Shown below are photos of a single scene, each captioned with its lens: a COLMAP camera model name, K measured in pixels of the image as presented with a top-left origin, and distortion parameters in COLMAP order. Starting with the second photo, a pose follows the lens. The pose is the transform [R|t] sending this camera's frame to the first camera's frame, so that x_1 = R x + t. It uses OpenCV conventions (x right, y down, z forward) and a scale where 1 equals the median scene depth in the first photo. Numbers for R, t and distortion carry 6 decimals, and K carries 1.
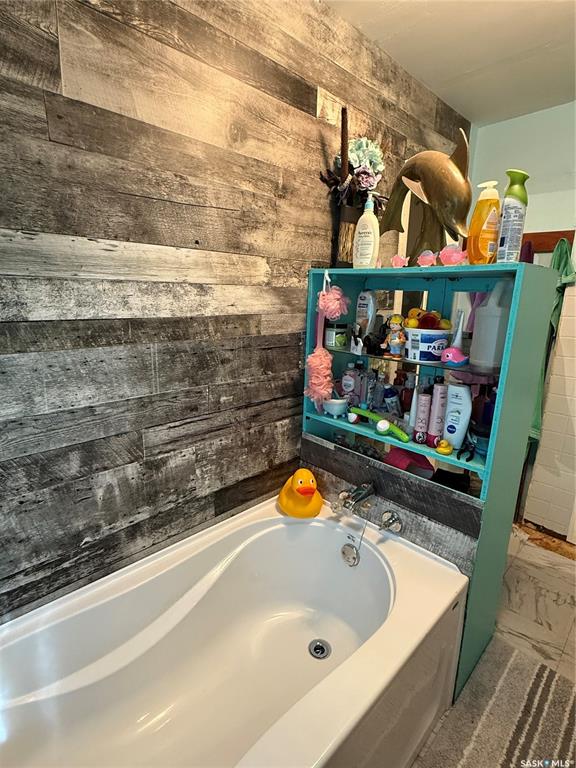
lens RADIAL K [[385.2, 0, 286.8], [0, 385.2, 382.2], [0, 0, 1]] dist [-0.002190, -0.000028]
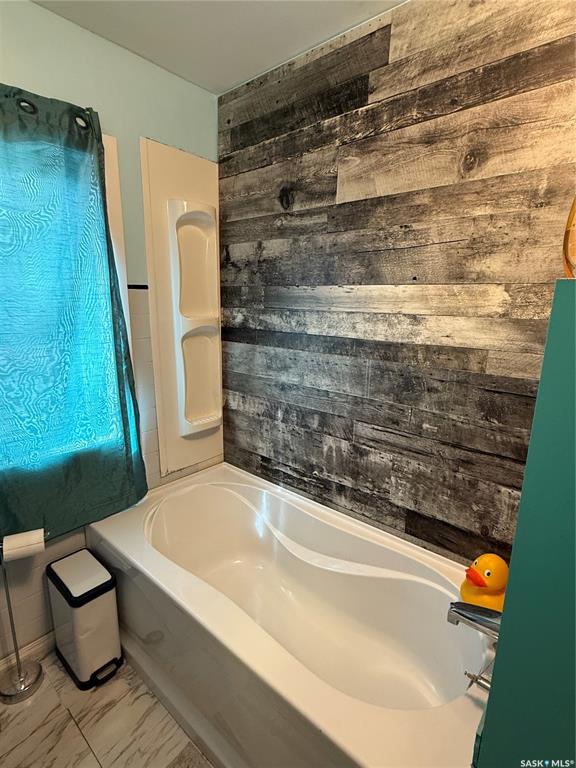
lens RADIAL K [[385.2, 0, 288.4], [0, 385.2, 384.6], [0, 0, 1]] dist [-0.002190, -0.000028]
pose [[0.084828, 0.189699, -0.978171, 0.904616], [-0.241981, 0.956241, 0.164461, -0.163061], [0.966566, 0.222748, 0.127019, 0.572475]]
